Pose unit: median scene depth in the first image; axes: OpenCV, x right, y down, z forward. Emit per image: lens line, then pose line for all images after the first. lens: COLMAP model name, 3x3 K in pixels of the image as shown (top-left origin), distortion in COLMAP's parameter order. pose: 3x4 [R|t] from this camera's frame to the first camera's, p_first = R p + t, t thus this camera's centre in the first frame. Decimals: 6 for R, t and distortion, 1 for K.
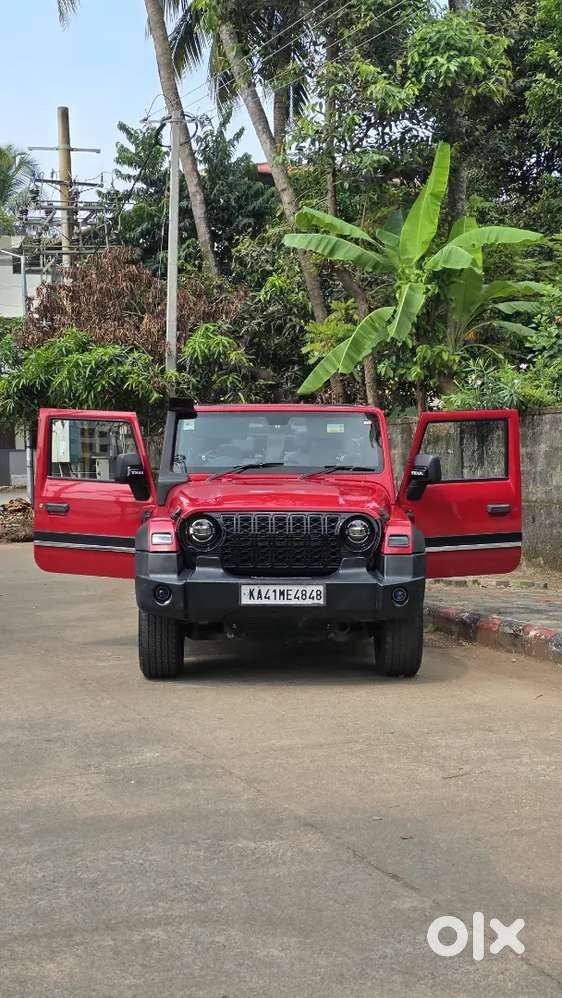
lens RADIAL K [[1220.9, 0, 281.0], [0, 1220.9, 499.0], [0, 0, 1]] dist [0.196338, -0.455155]
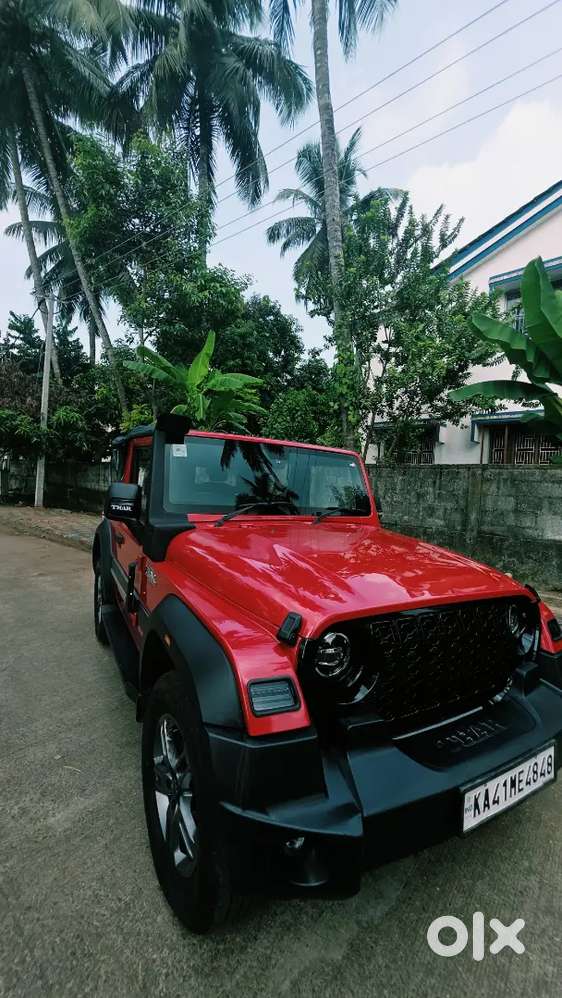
lens RADIAL K [[397.1, 0, 281.0], [0, 397.1, 499.0], [0, 0, 1]] dist [-0.001294, -0.000140]
pose [[0.879804, 0.033885, 0.474128, -0.068780], [-0.040666, 0.999165, 0.004053, -0.016202], [-0.473594, -0.022847, 0.880447, 0.364926]]
